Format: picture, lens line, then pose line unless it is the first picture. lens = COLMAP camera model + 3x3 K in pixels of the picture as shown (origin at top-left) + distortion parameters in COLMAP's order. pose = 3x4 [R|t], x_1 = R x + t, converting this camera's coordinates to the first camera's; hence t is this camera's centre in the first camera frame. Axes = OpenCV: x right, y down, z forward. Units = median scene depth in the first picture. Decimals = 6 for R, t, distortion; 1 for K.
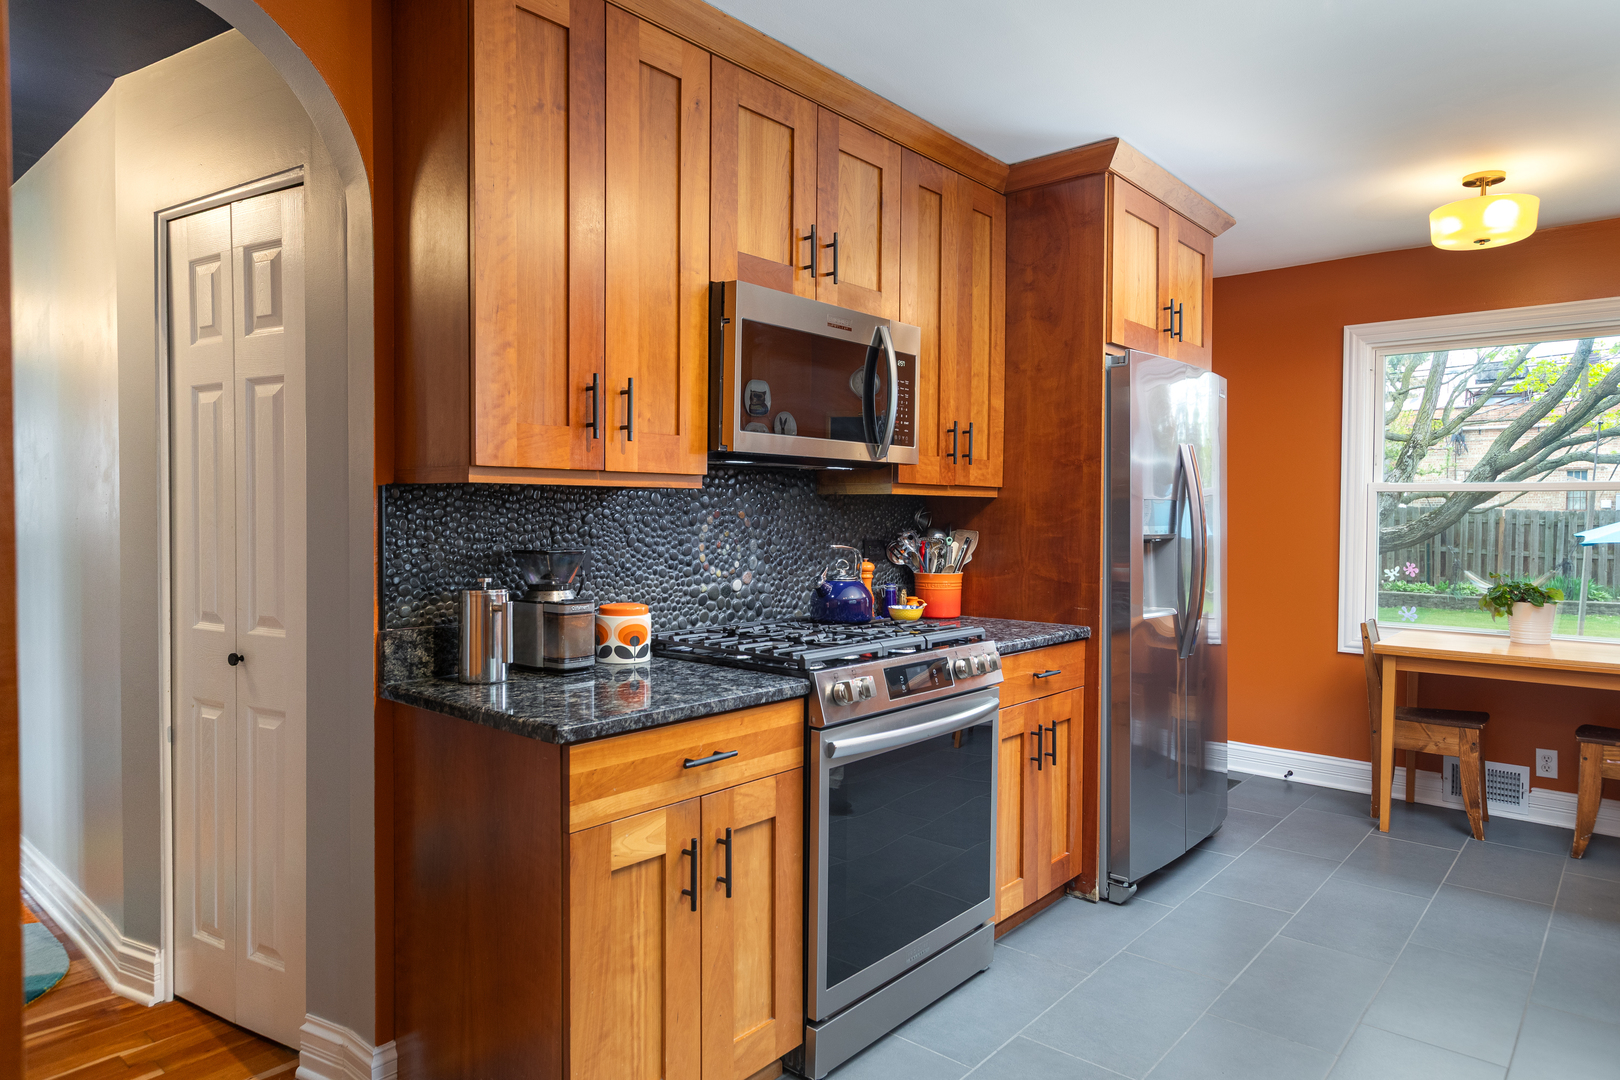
lens RADIAL K [[974.9, 0, 816.3], [0, 974.9, 530.0], [0, 0, 1]] dist [0.008483, -0.002118]
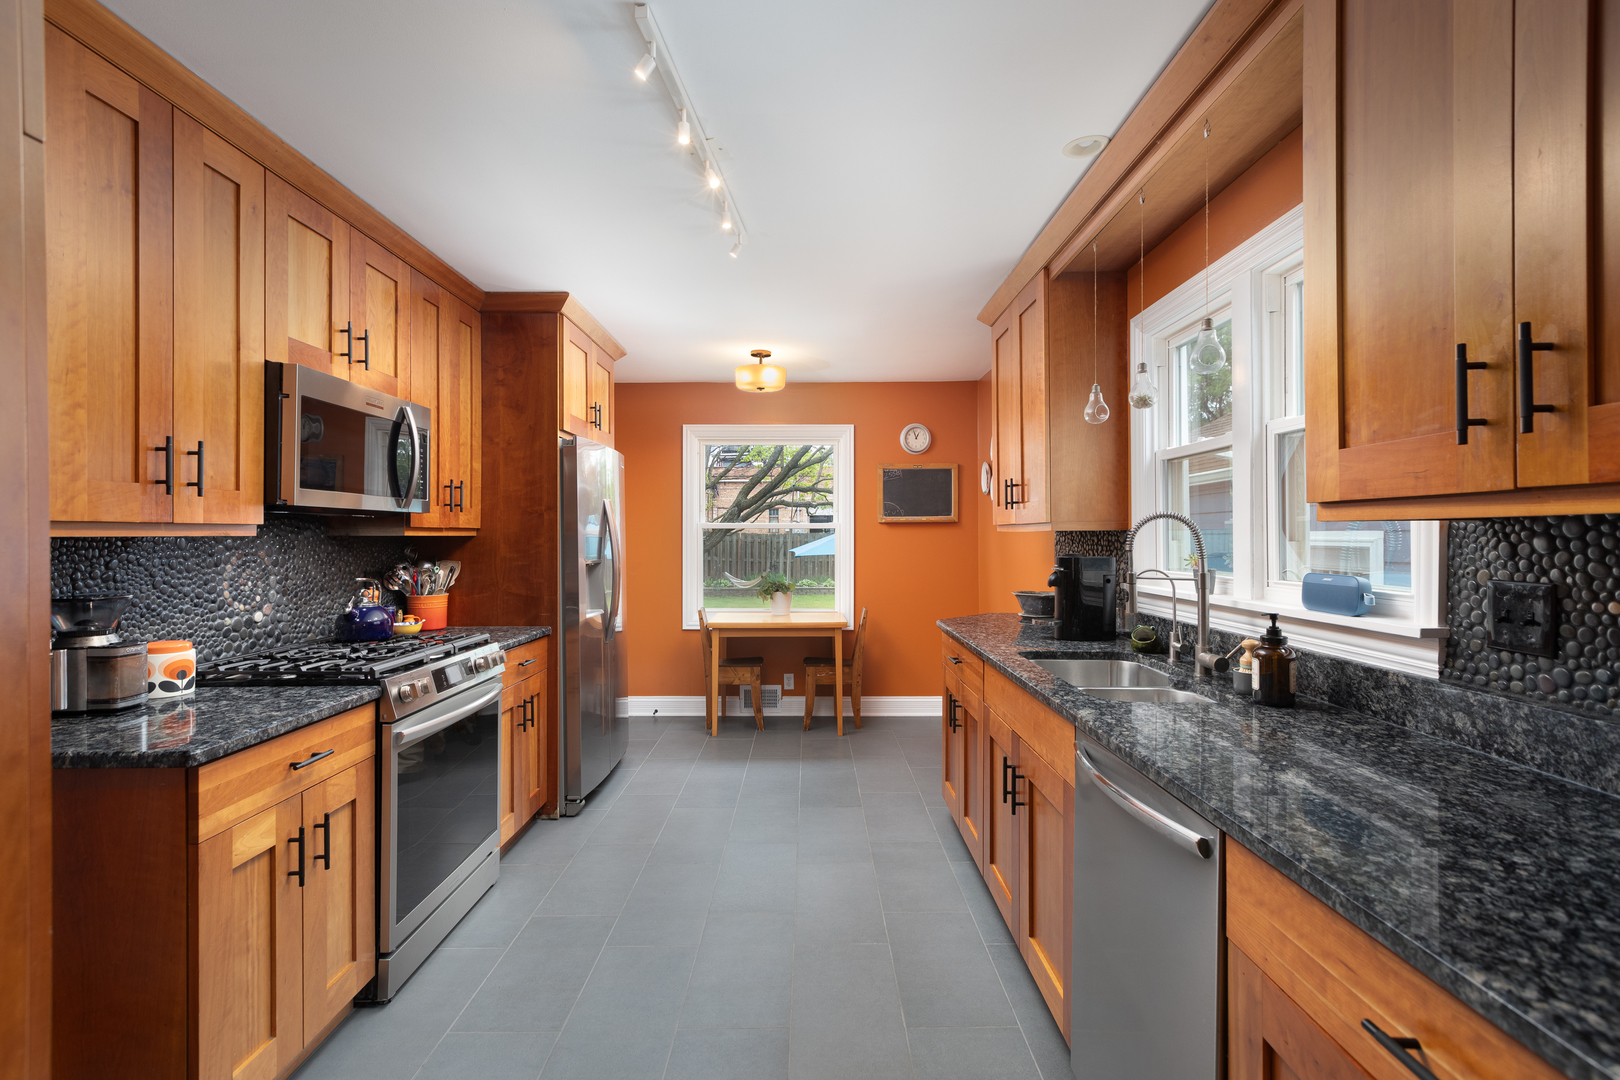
lens RADIAL K [[727.6, 0, 809.6], [0, 727.6, 537.8], [0, 0, 1]] dist [0.014724, 0.000036]
pose [[0.763618, -0.006995, 0.645631, -0.157626], [0.018442, 0.999770, -0.010980, -0.016207], [-0.645405, 0.020291, 0.763571, -0.082396]]
